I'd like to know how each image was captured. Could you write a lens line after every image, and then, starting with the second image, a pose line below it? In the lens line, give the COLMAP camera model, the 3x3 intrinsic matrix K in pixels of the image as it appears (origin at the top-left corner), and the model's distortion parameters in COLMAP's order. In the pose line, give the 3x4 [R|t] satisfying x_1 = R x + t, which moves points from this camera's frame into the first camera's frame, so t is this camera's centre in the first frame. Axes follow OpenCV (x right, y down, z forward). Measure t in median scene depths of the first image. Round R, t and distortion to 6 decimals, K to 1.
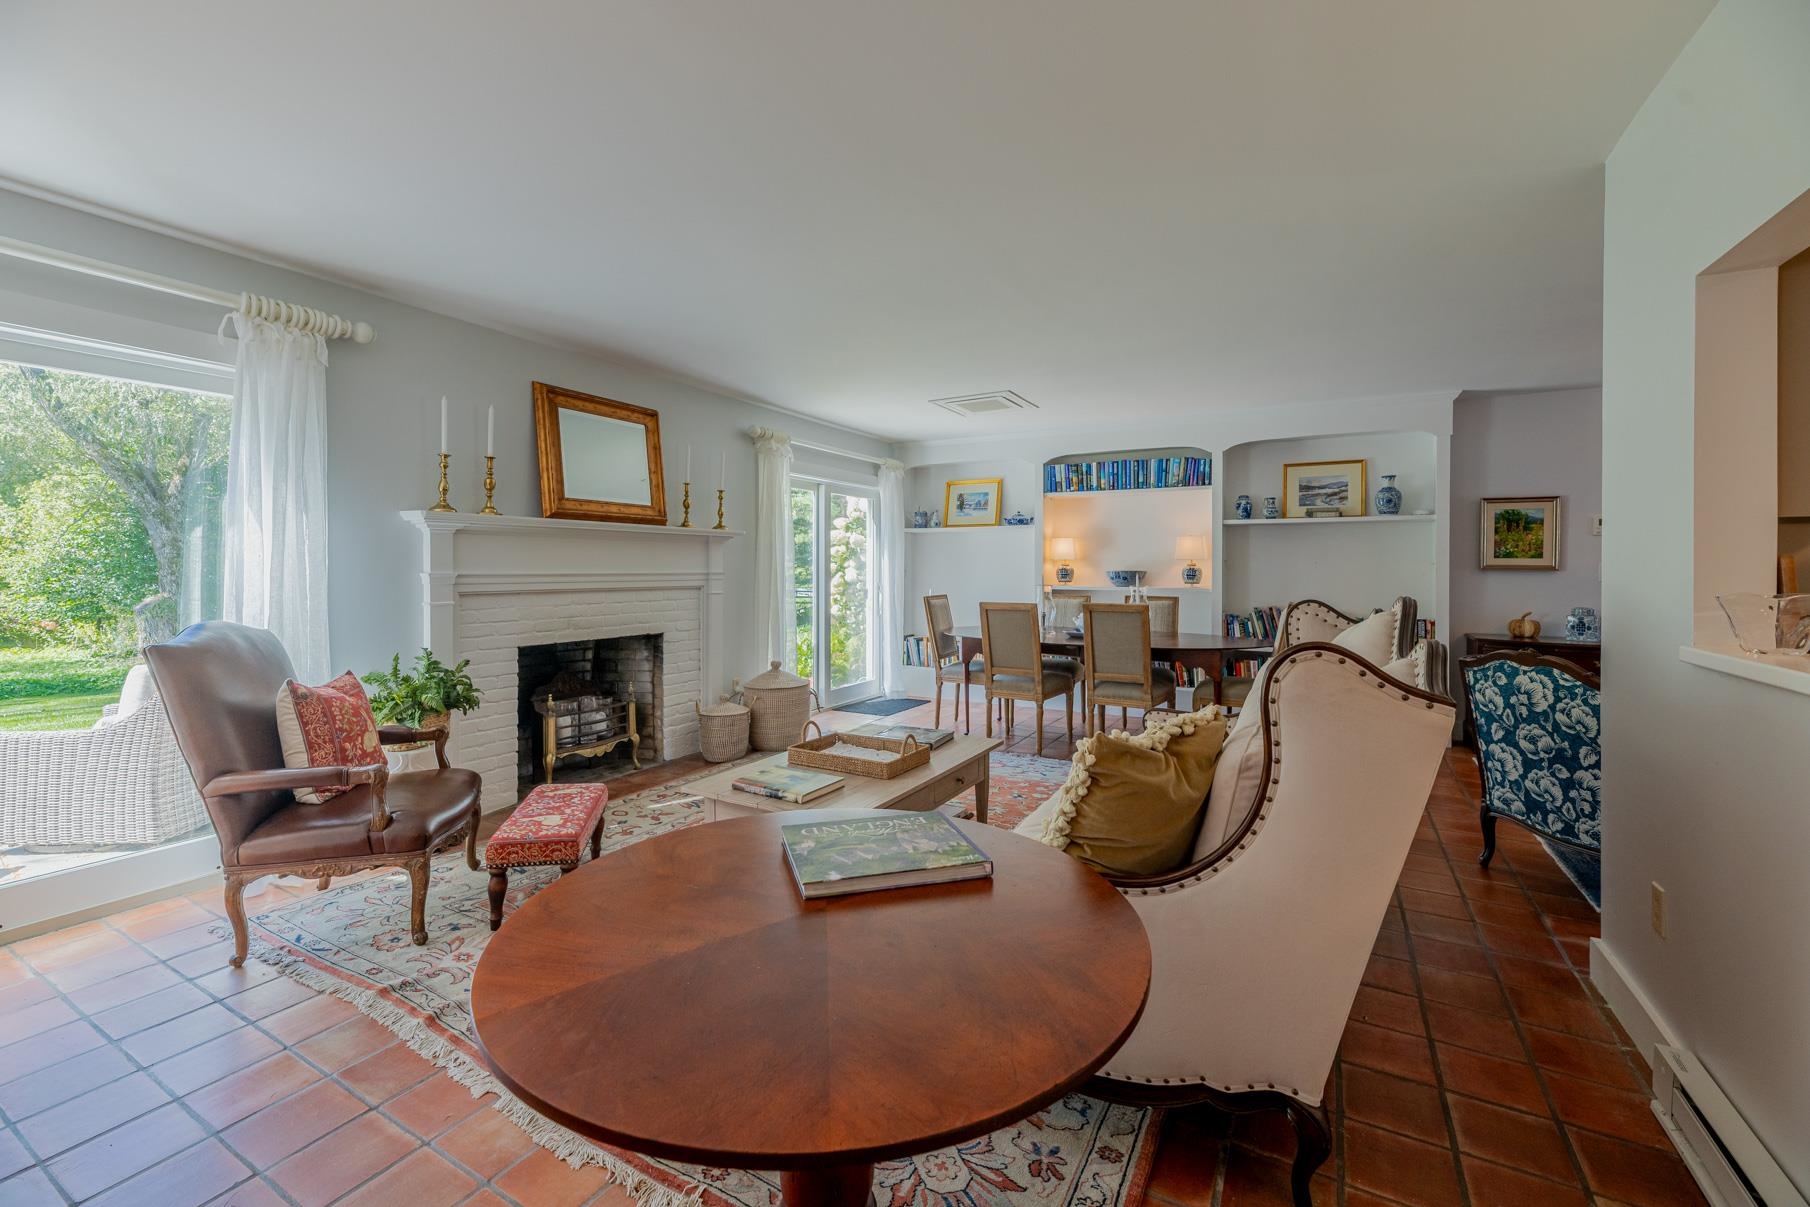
lens RADIAL K [[748.2, 0, 902.7], [0, 748.2, 558.9], [0, 0, 1]] dist [0.000572, 0.000144]
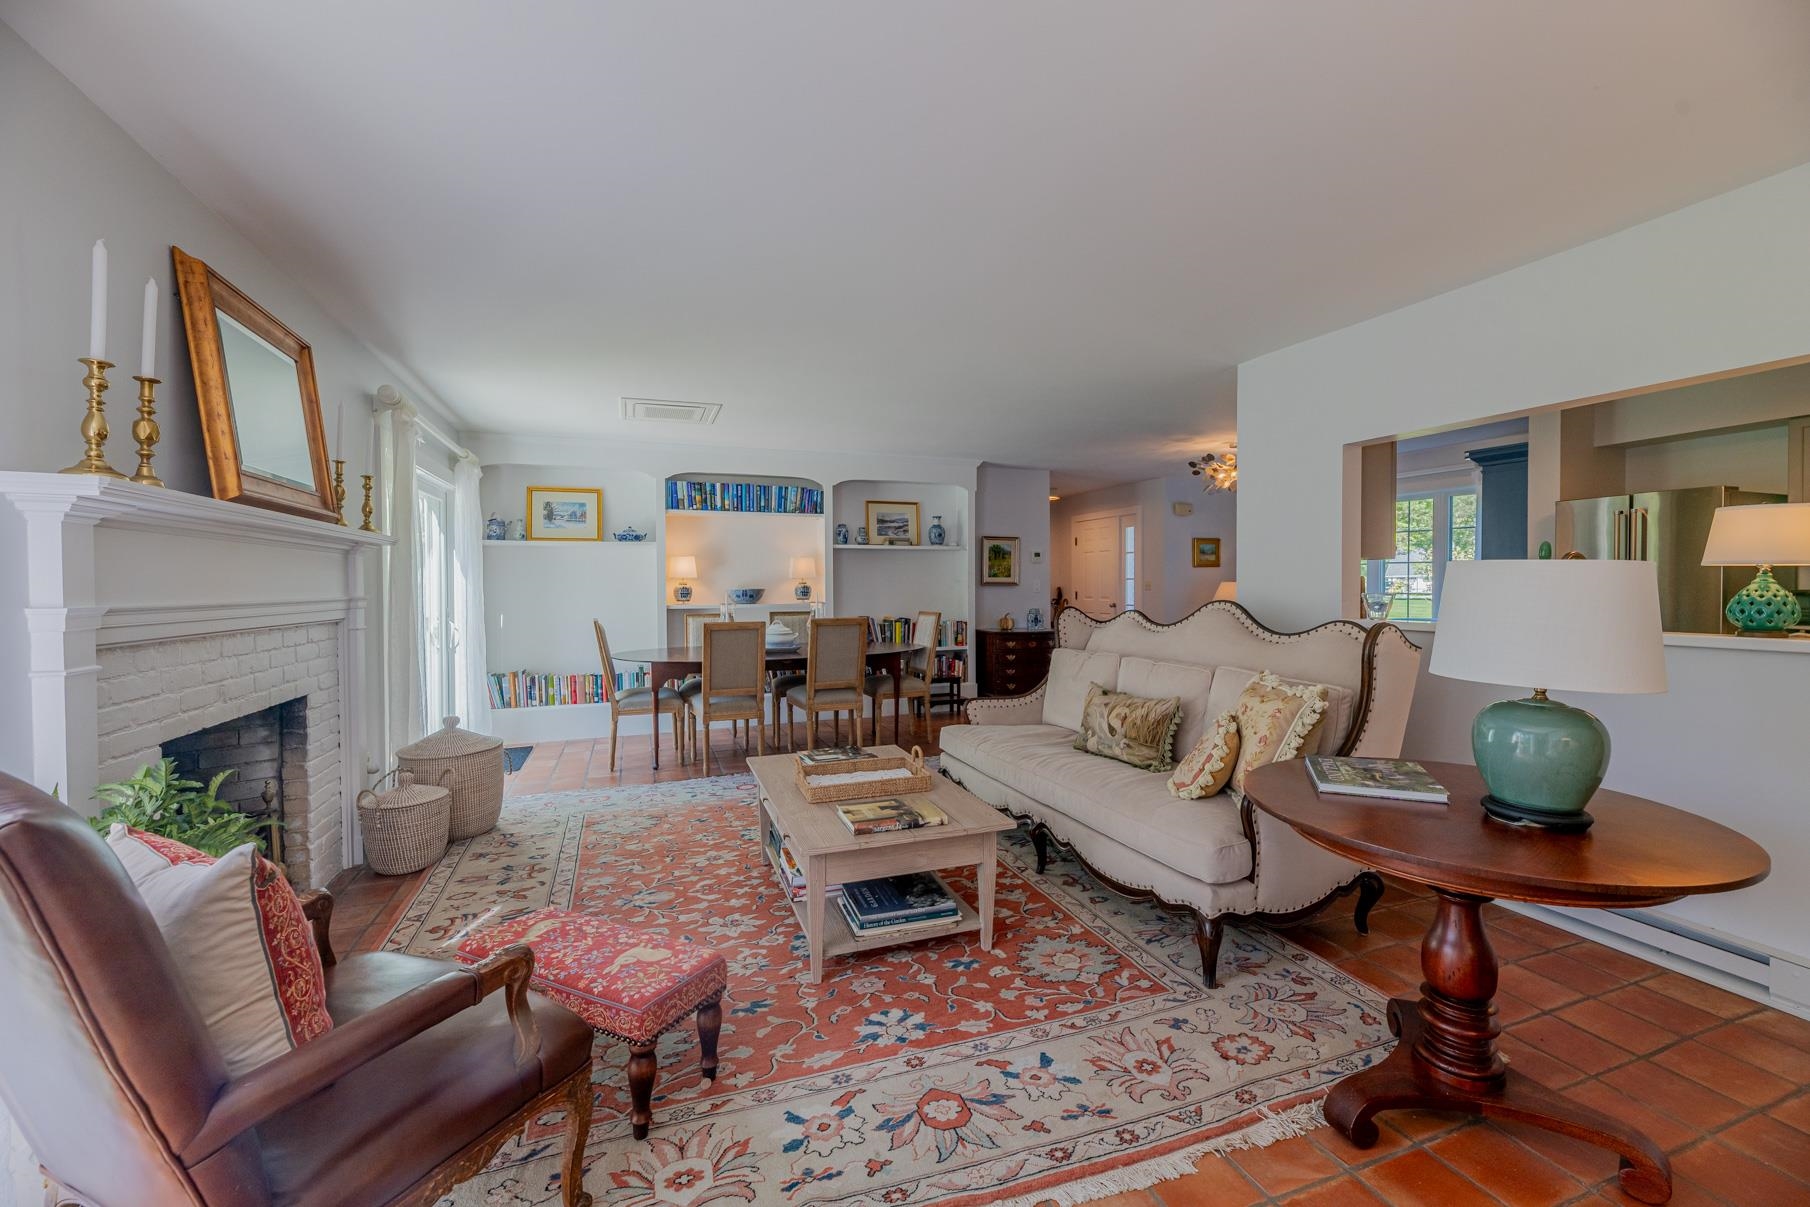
lens RADIAL K [[736.3, 0, 901.5], [0, 736.3, 592.7], [0, 0, 1]] dist [0.000470, 0.000214]
pose [[0.642629, -0.015671, 0.766017, -0.390805], [-0.000138, 0.999788, 0.020570, -0.000186], [-0.766177, -0.013325, 0.642491, 0.179550]]
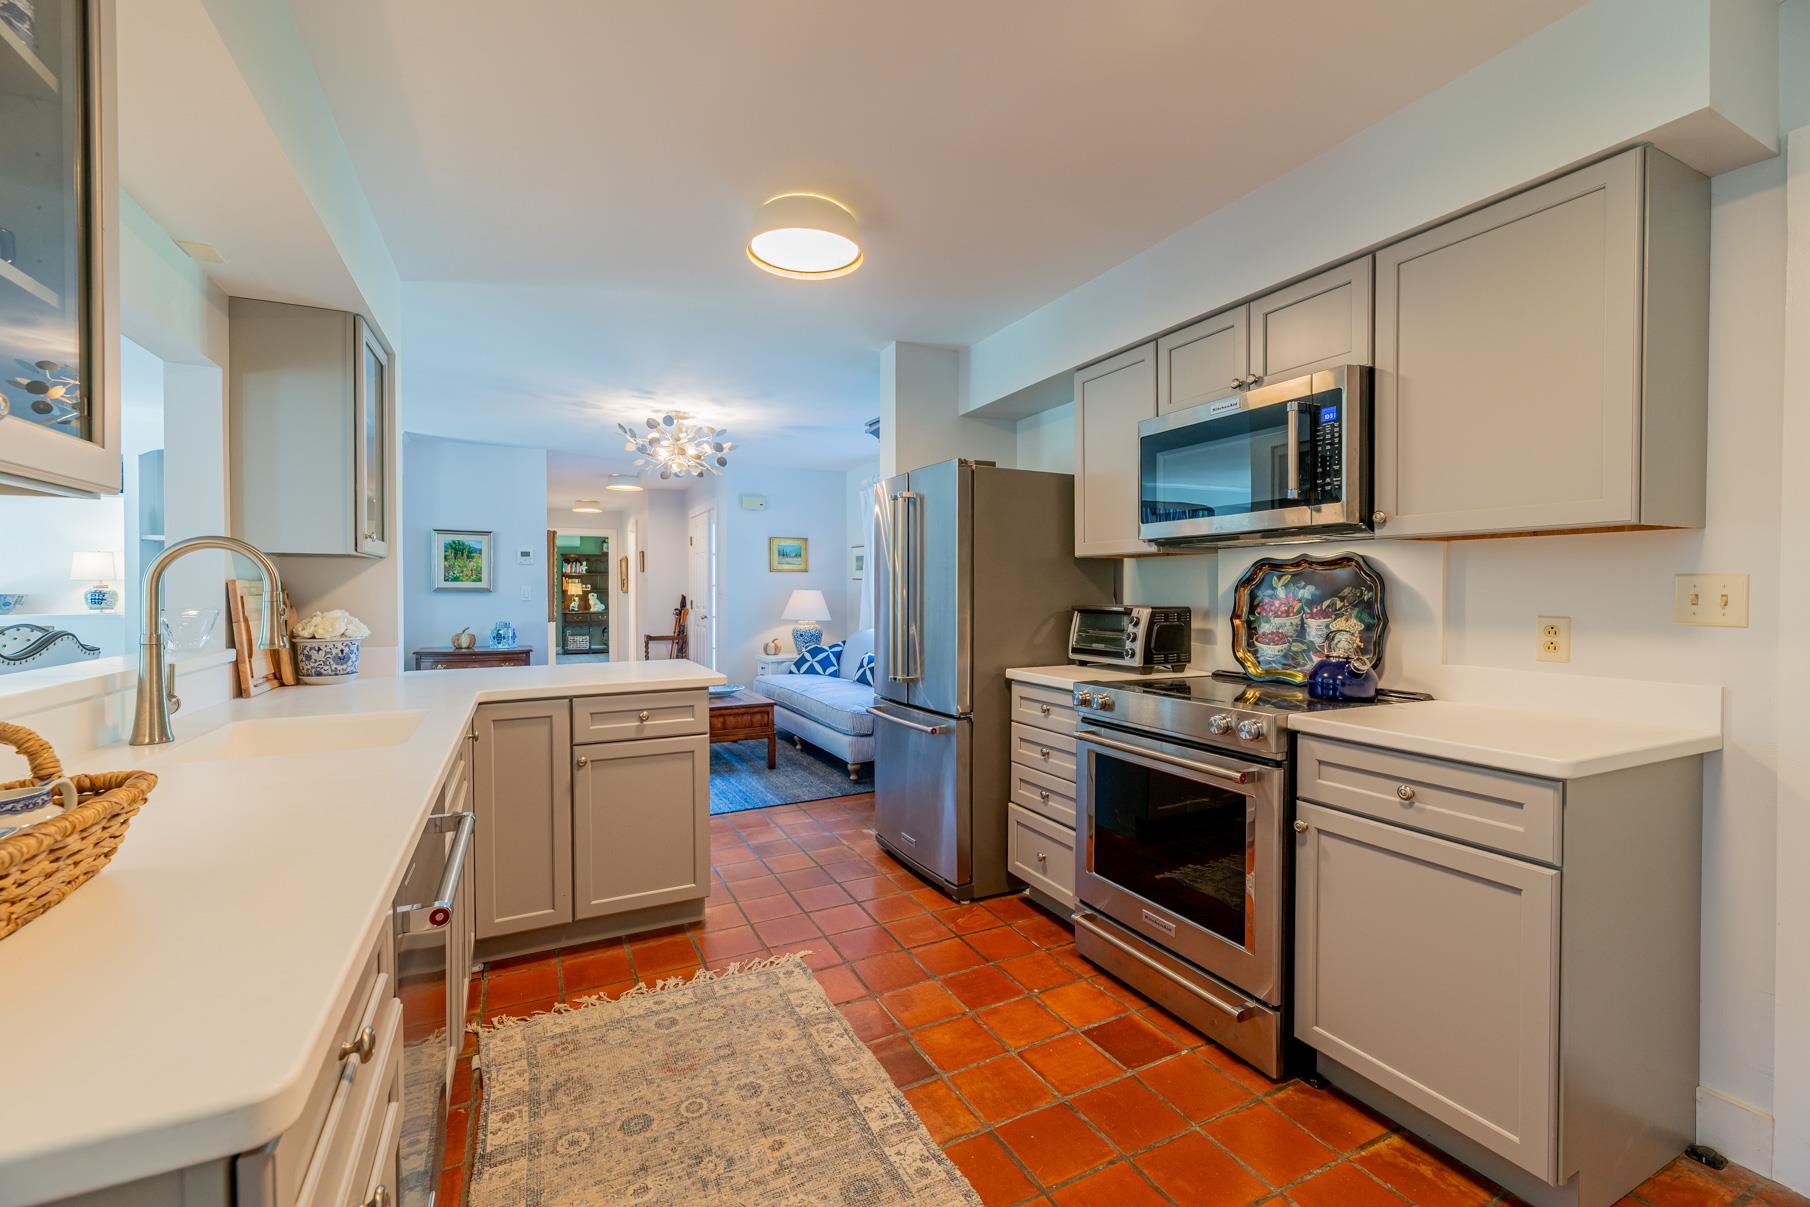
lens RADIAL K [[761.6, 0, 907.7], [0, 761.6, 600.2], [0, 0, 1]] dist [0.001418, 0.000022]
pose [[0.557447, -0.012960, 0.830112, 0.191287], [-0.008005, 0.999748, 0.020985, -0.002212], [-0.830174, -0.018343, 0.557202, -0.229100]]
